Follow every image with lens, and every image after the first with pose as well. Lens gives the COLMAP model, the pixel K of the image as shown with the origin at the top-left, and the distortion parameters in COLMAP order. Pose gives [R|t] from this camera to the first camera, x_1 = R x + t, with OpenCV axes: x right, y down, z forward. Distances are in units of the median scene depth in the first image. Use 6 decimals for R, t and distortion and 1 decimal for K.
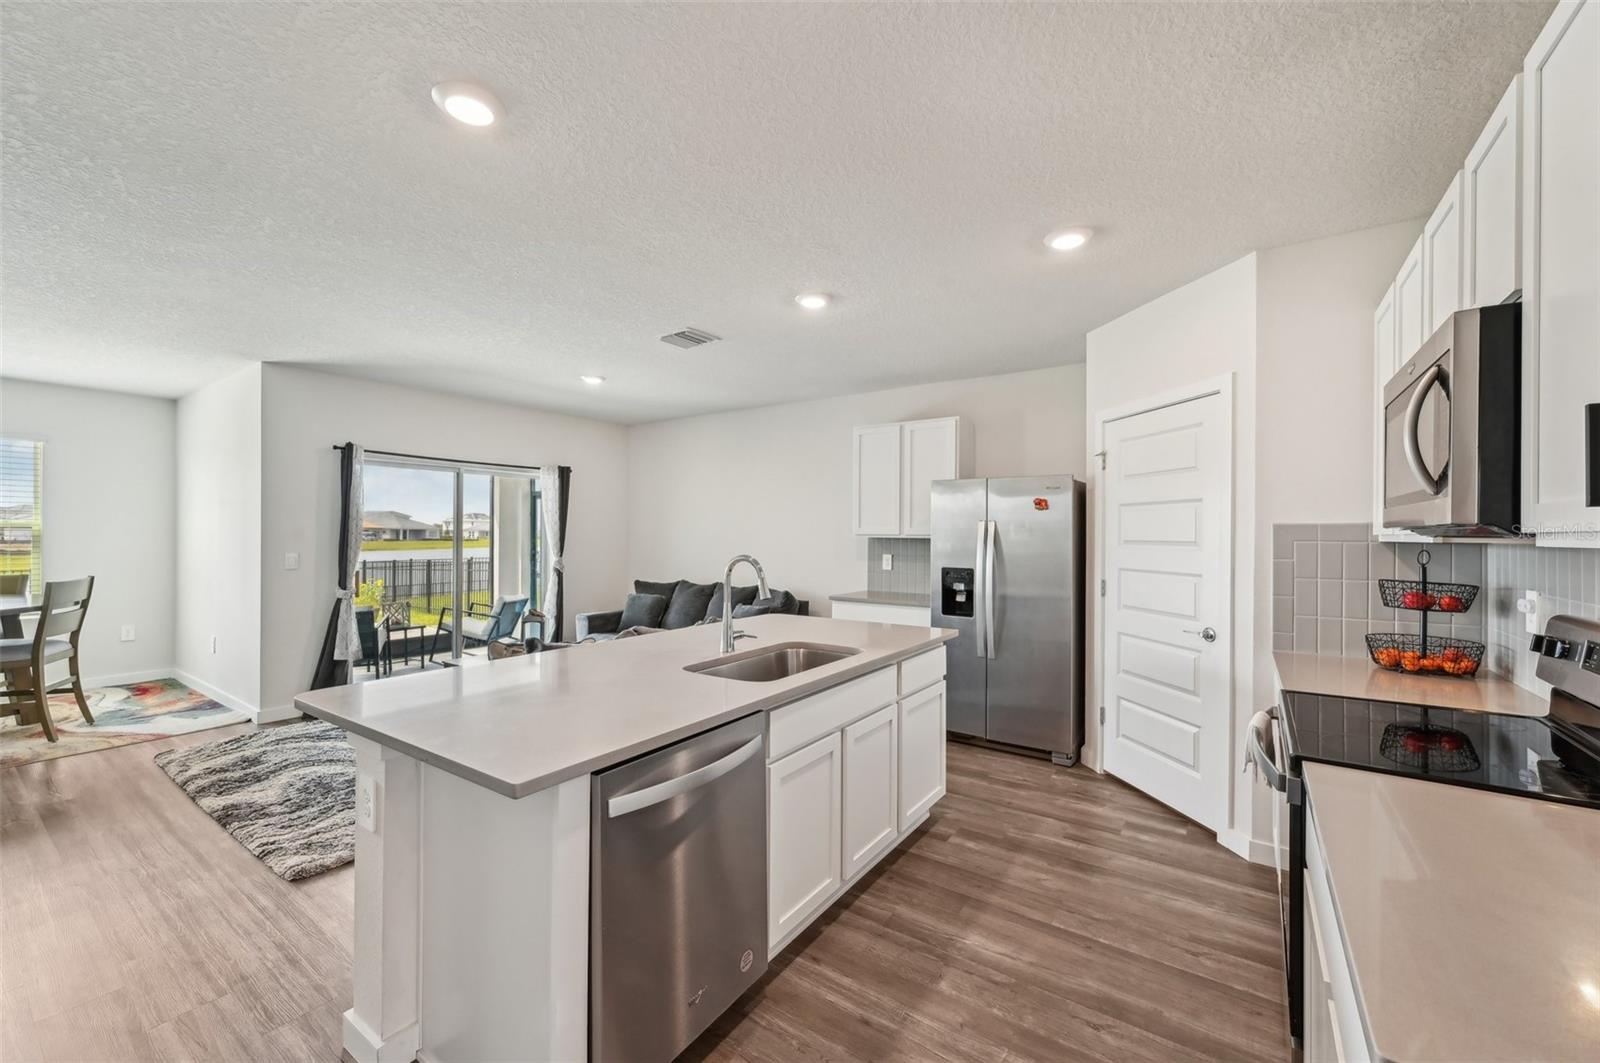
lens RADIAL K [[636.7, 0, 802.5], [0, 636.7, 538.4], [0, 0, 1]] dist [0.002857, 0.000360]
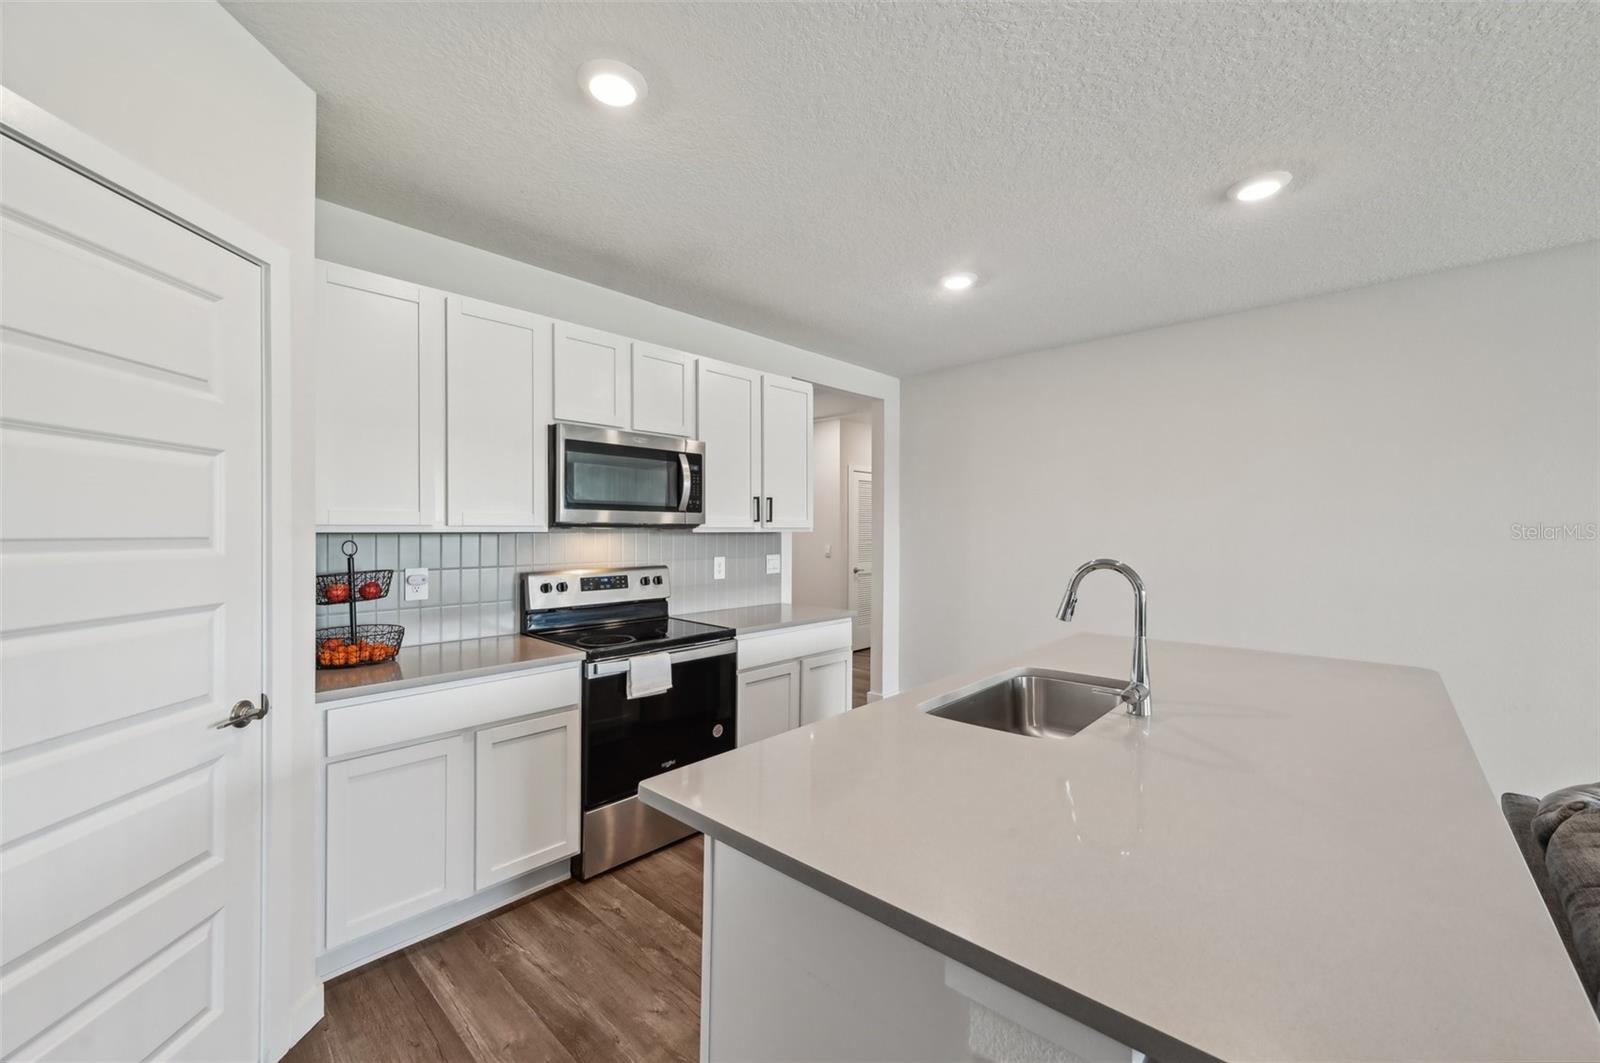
lens RADIAL K [[634.0, 0, 804.0], [0, 634.0, 528.2], [0, 0, 1]] dist [0.001611, -0.000060]
pose [[-0.989943, -0.006038, 0.141341, 0.074395], [-0.006064, 0.999982, 0.000247, -0.003180], [-0.141340, -0.000612, -0.989961, 1.042179]]
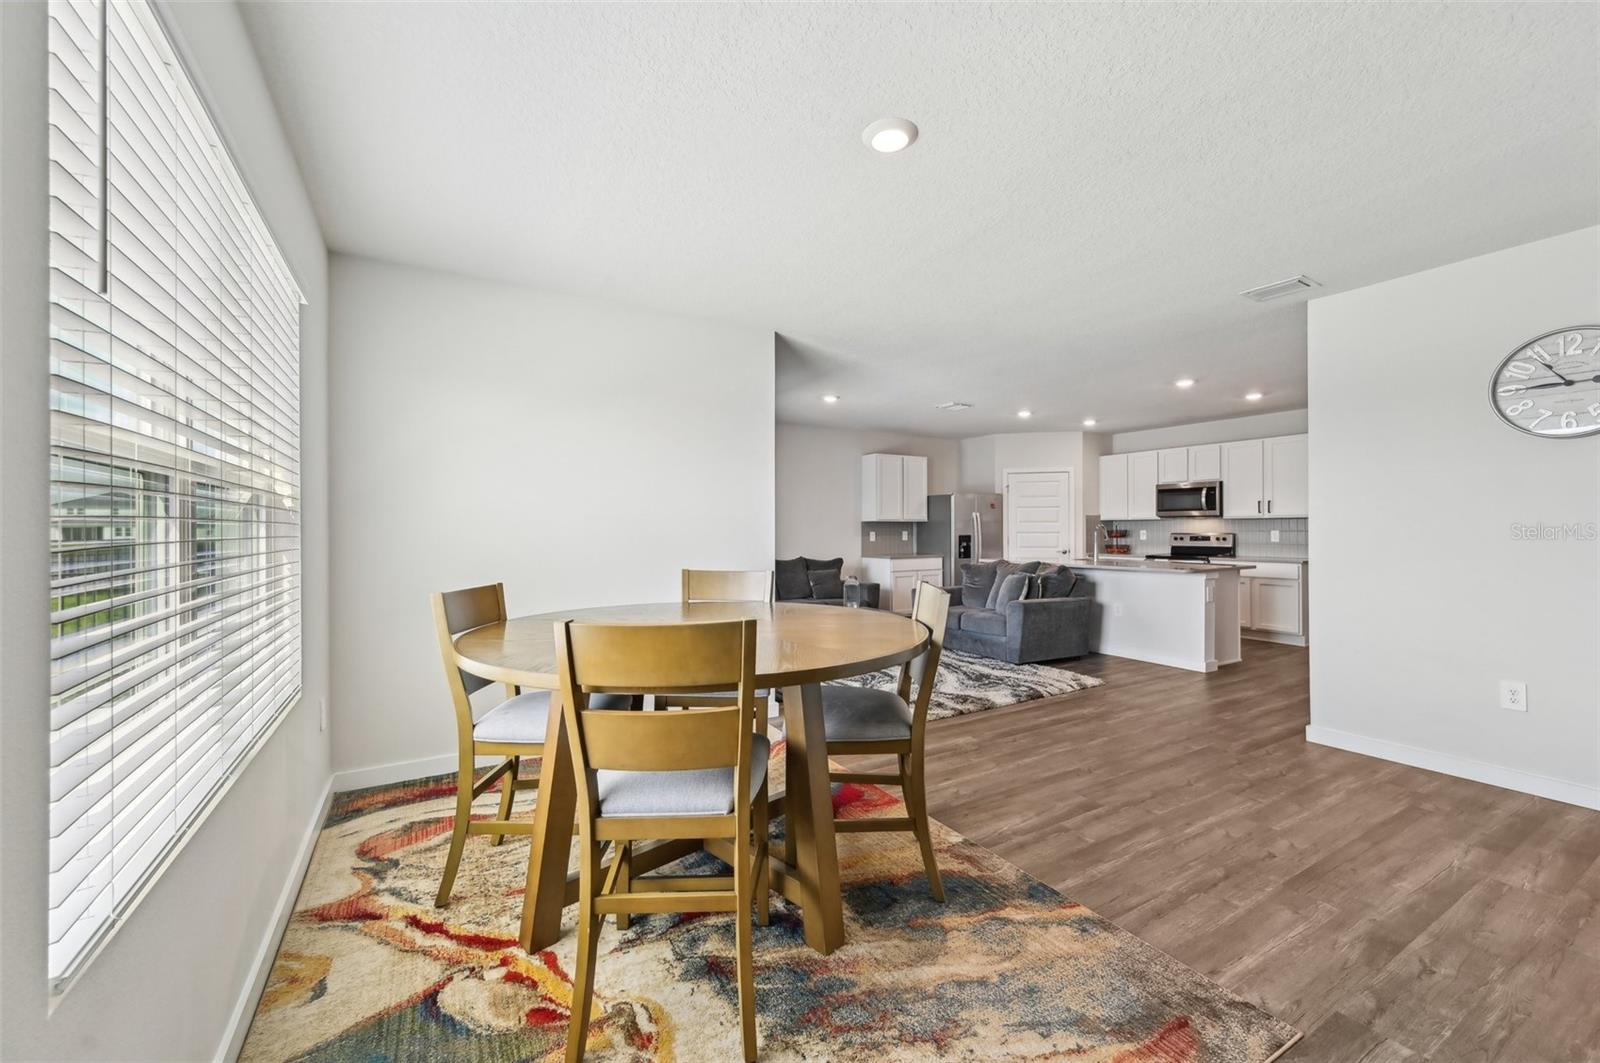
lens RADIAL K [[627.8, 0, 800.0], [0, 627.8, 531.5], [0, 0, 1]] dist [0.002819, 0.000312]
pose [[0.416295, -0.011161, 0.909161, -1.864734], [0.011593, 0.999909, 0.006967, 0.013909], [-0.909155, 0.007640, 0.416387, 0.645248]]
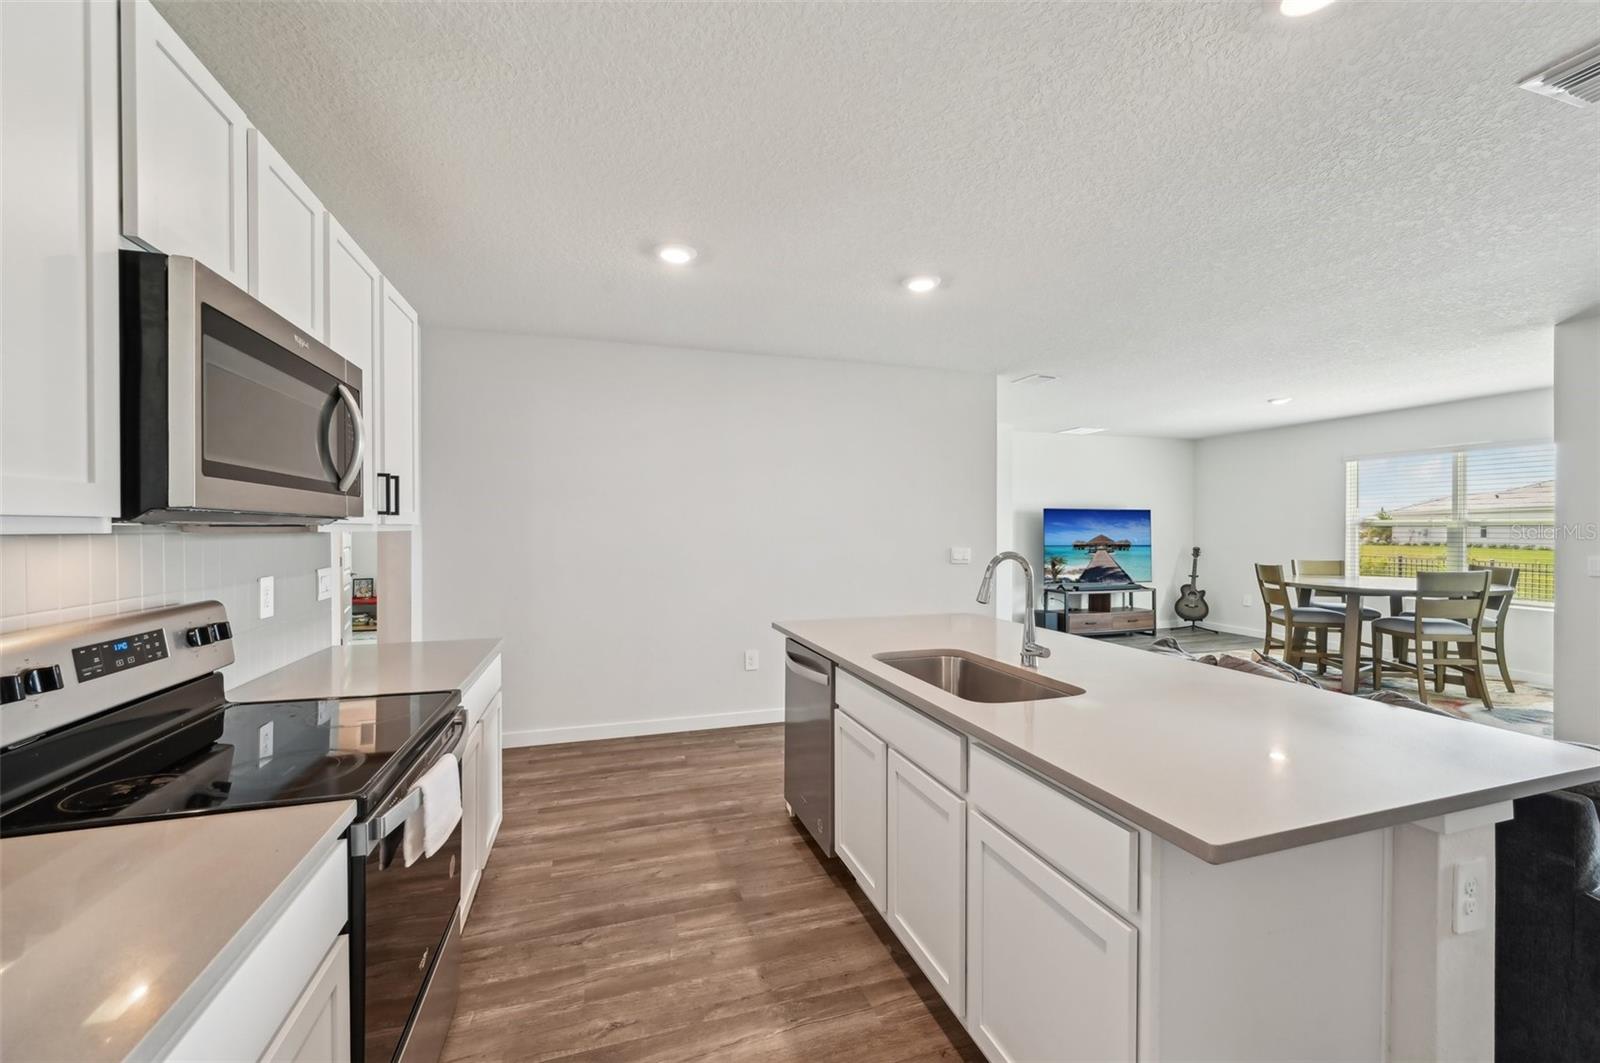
lens RADIAL K [[616.3, 0, 794.5], [0, 616.3, 533.3], [0, 0, 1]] dist [-0.001121, -0.000176]
pose [[-0.615466, -0.000637, -0.788163, 0.453844], [-0.006101, 0.999974, 0.003955, -0.000385], [0.788140, 0.007243, -0.615454, 0.786182]]
